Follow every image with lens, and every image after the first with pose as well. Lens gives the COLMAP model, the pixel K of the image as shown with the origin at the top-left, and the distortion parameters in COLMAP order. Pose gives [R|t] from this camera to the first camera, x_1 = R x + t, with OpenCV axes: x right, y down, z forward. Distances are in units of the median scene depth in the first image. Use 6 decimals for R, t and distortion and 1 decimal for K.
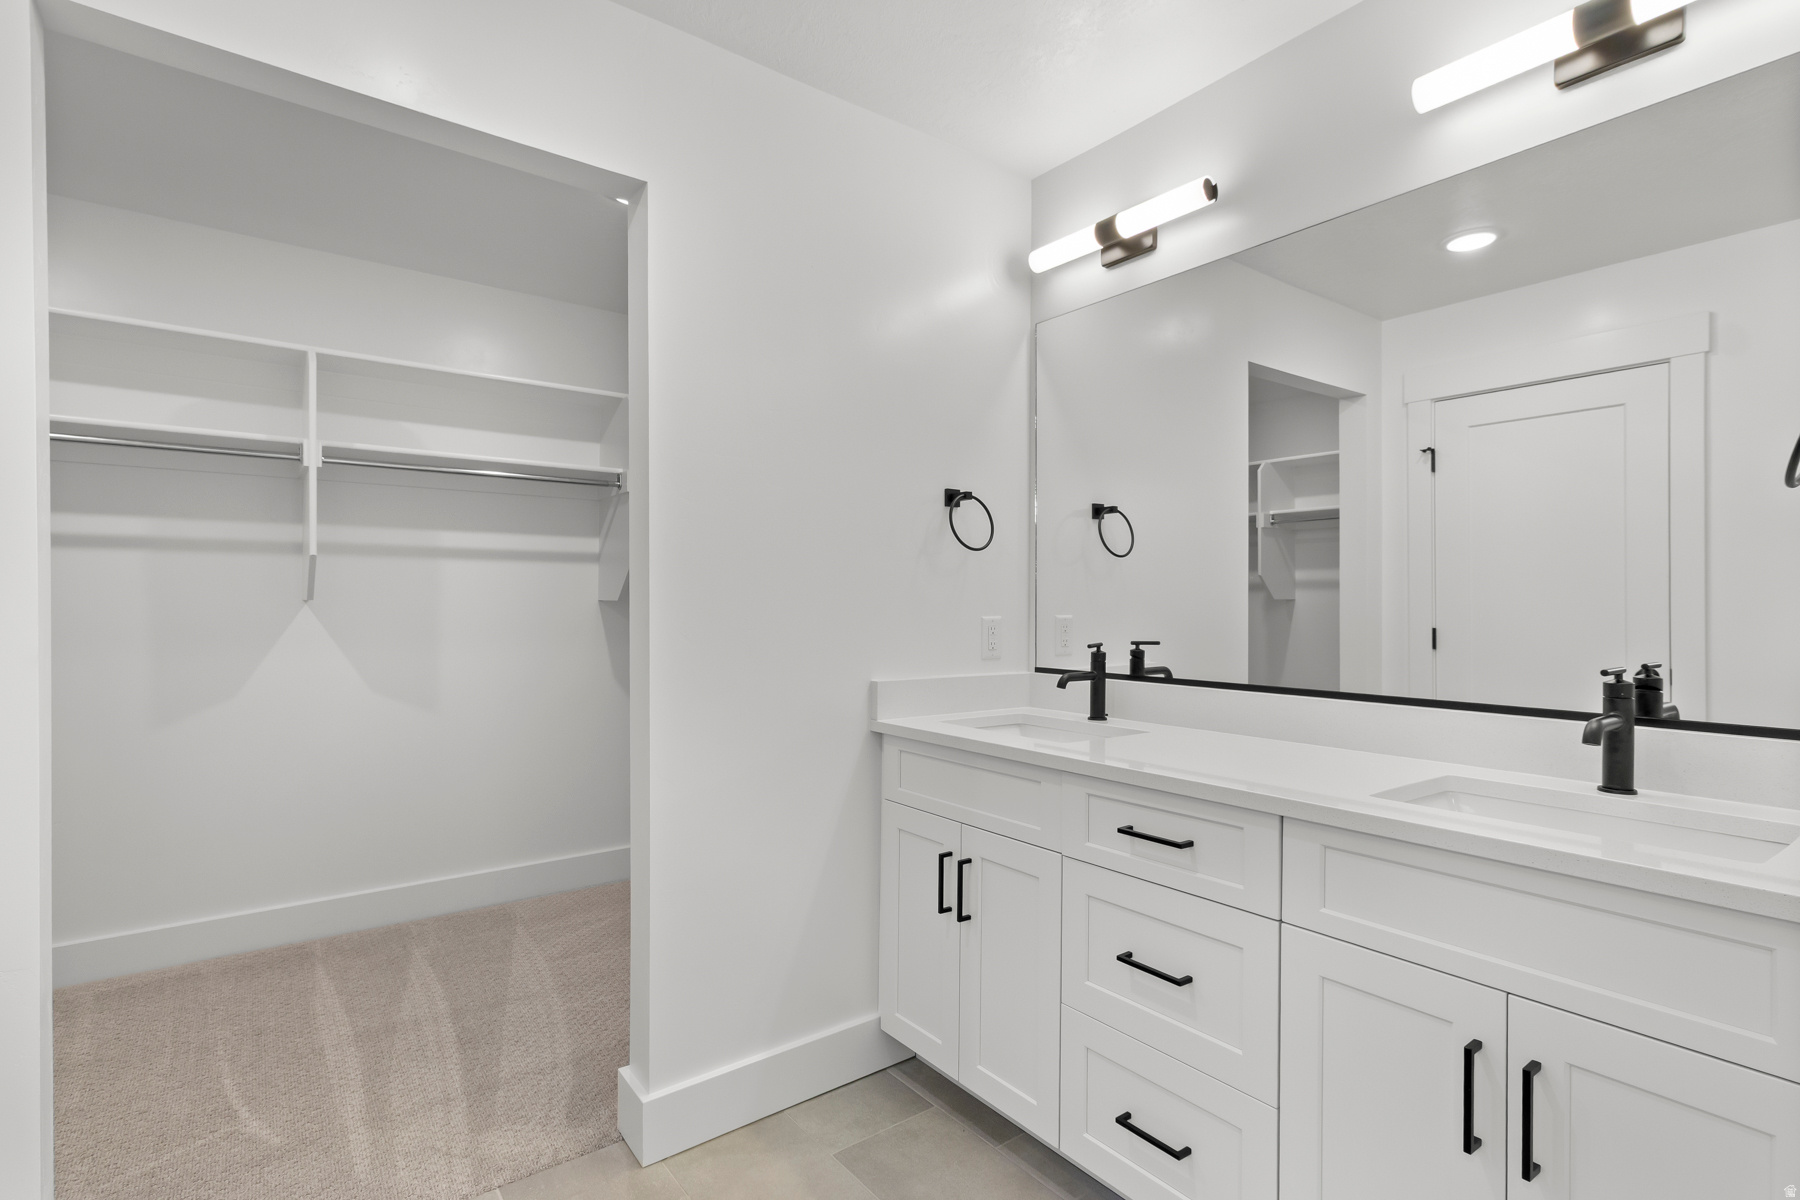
lens RADIAL K [[845.6, 0, 896.9], [0, 845.6, 615.7], [0, 0, 1]] dist [0.000260, 0.000116]
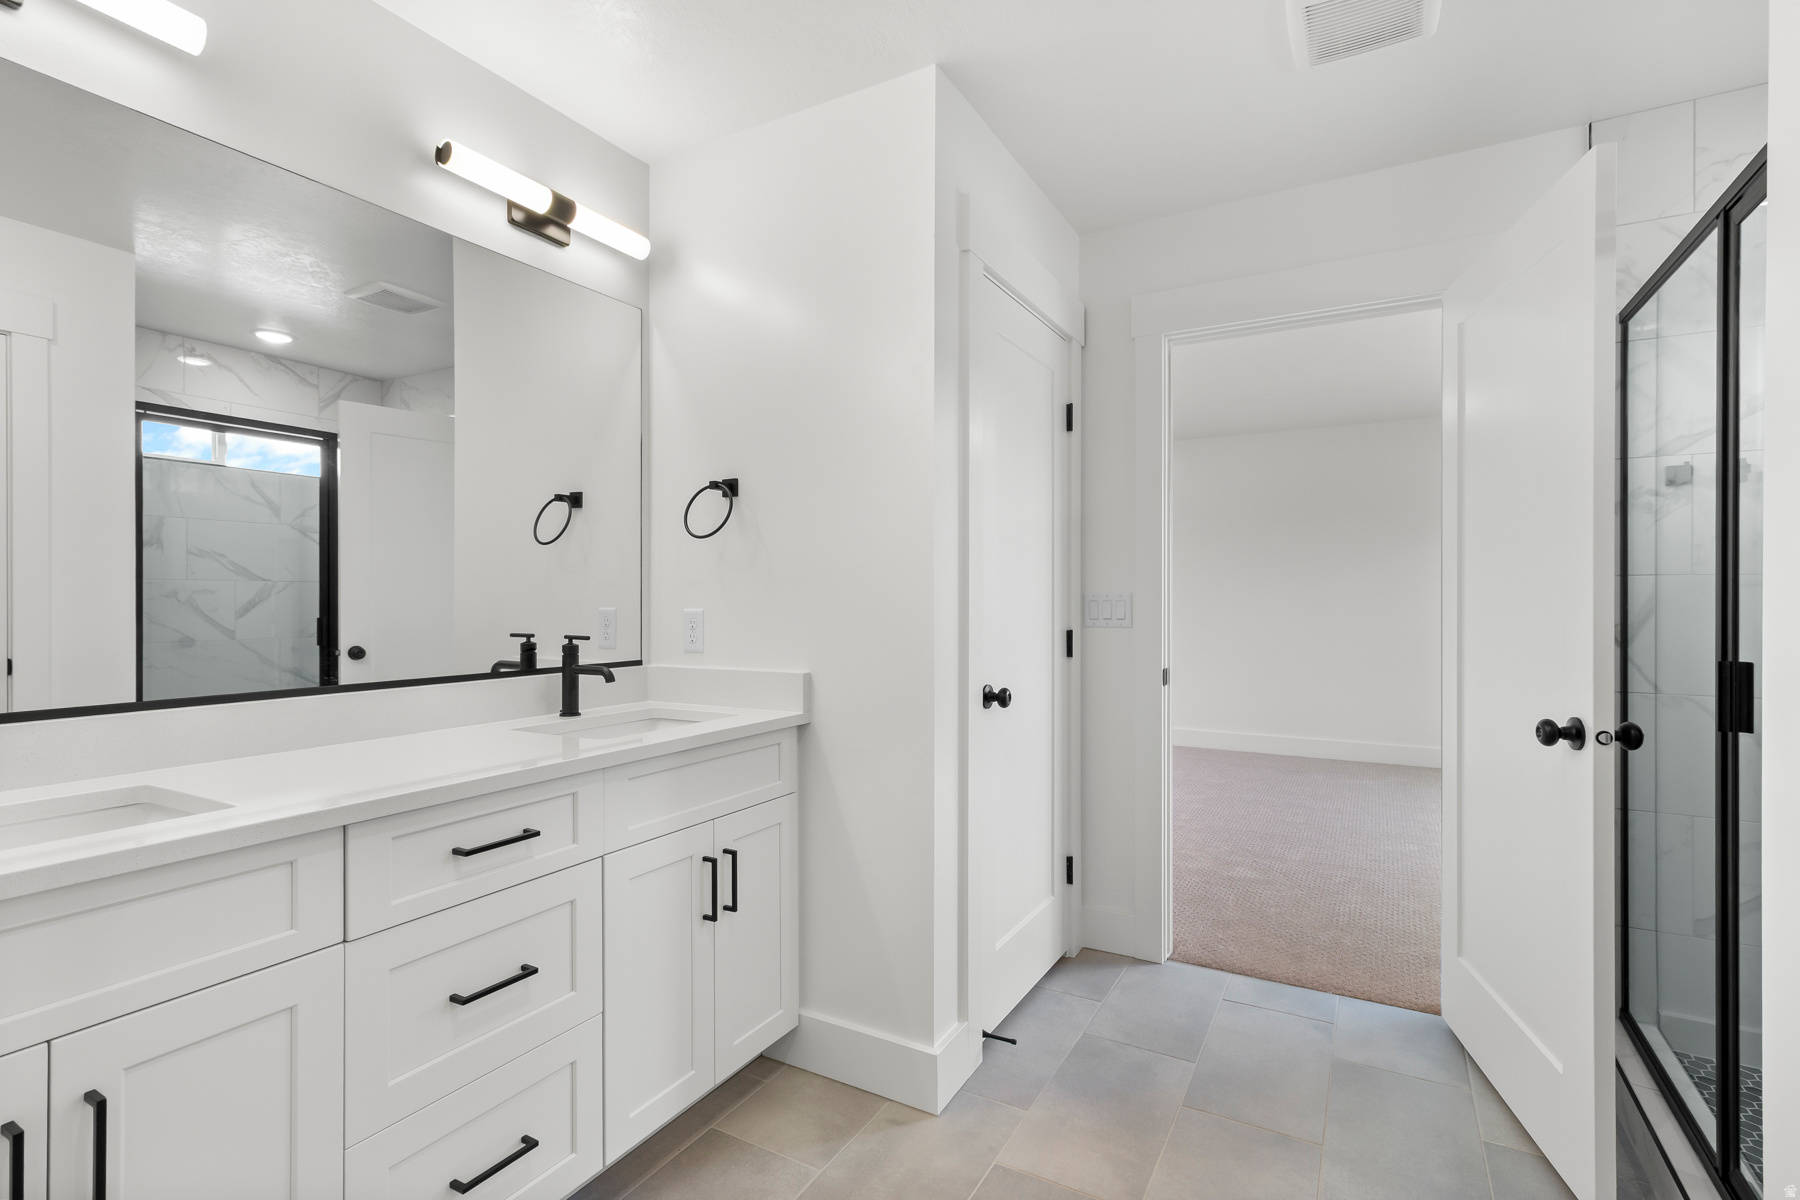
lens RADIAL K [[832.2, 0, 900.0], [0, 832.2, 600.0], [0, 0, 1]] dist [0.000689, 0.000046]
pose [[-0.392018, -0.004798, 0.919945, -0.697907], [0.004276, 0.999966, 0.007038, -0.011450], [-0.919948, 0.006693, -0.391984, 0.922243]]
